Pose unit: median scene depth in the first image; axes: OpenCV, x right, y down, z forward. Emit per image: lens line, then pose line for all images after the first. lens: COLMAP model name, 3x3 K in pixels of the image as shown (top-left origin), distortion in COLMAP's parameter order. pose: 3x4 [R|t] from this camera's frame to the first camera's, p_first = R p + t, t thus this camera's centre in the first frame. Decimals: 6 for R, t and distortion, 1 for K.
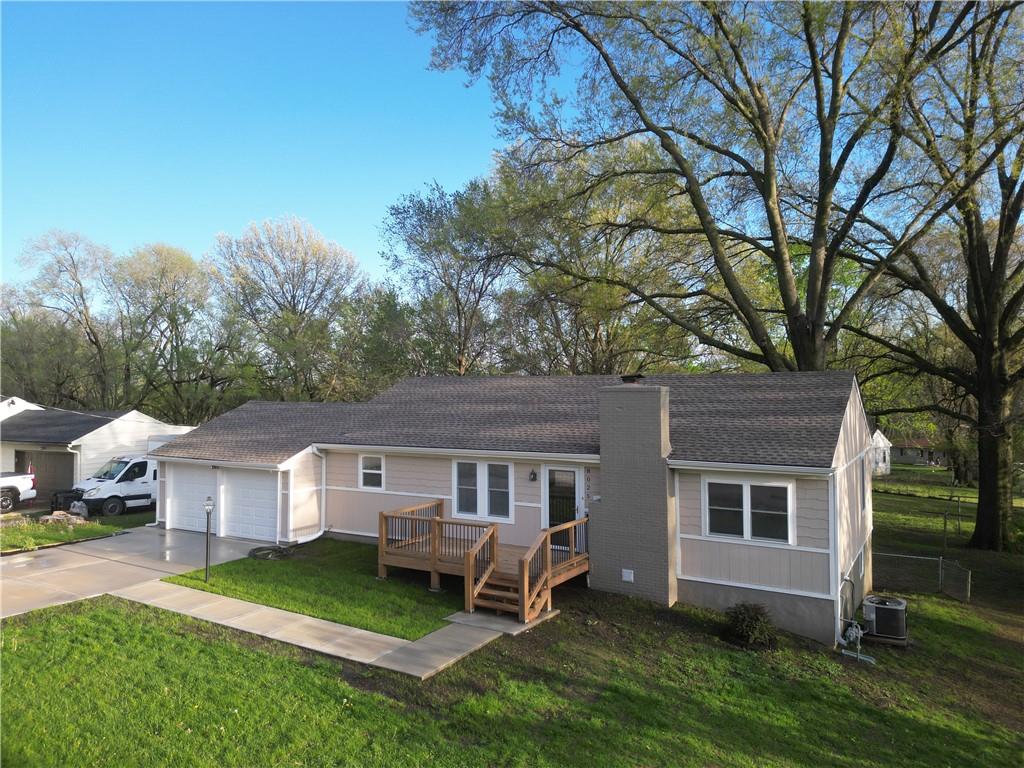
lens RADIAL K [[720.4, 0, 512.0], [0, 720.4, 384.0], [0, 0, 1]] dist [0.080530, -0.076491]
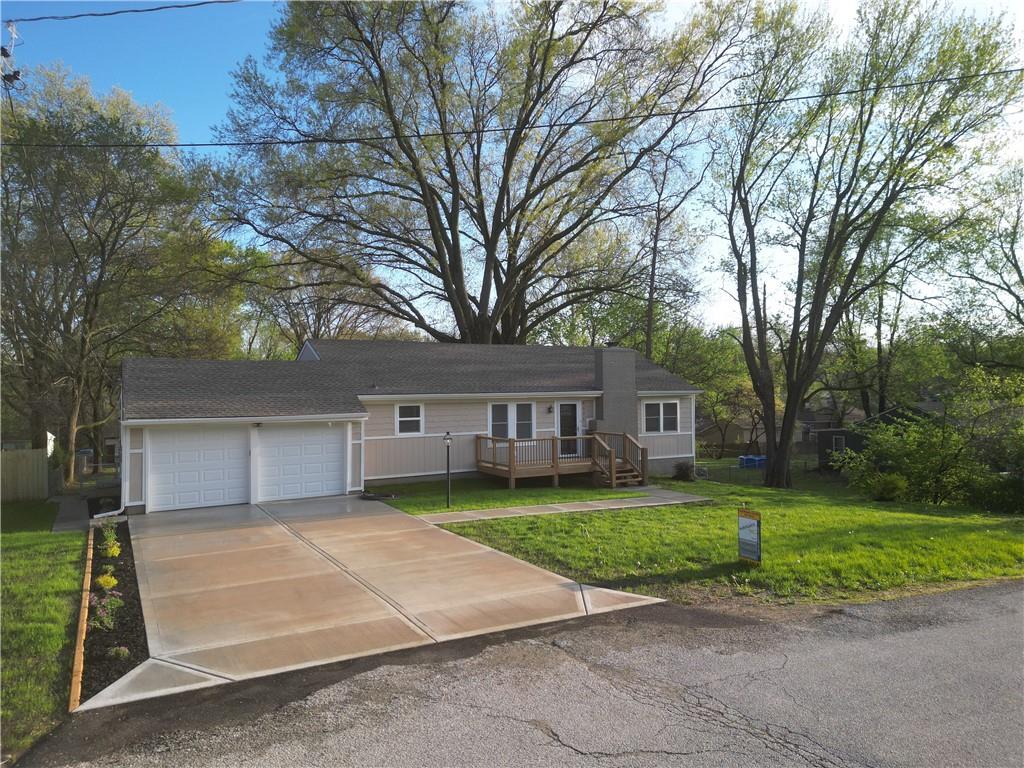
lens RADIAL K [[720.4, 0, 512.0], [0, 720.4, 384.0], [0, 0, 1]] dist [0.080530, -0.076491]
pose [[0.489295, 0.003622, 0.872111, -1.309942], [-0.001511, 0.999993, -0.003306, 0.085582], [-0.872117, 0.000300, 0.489297, 0.384147]]
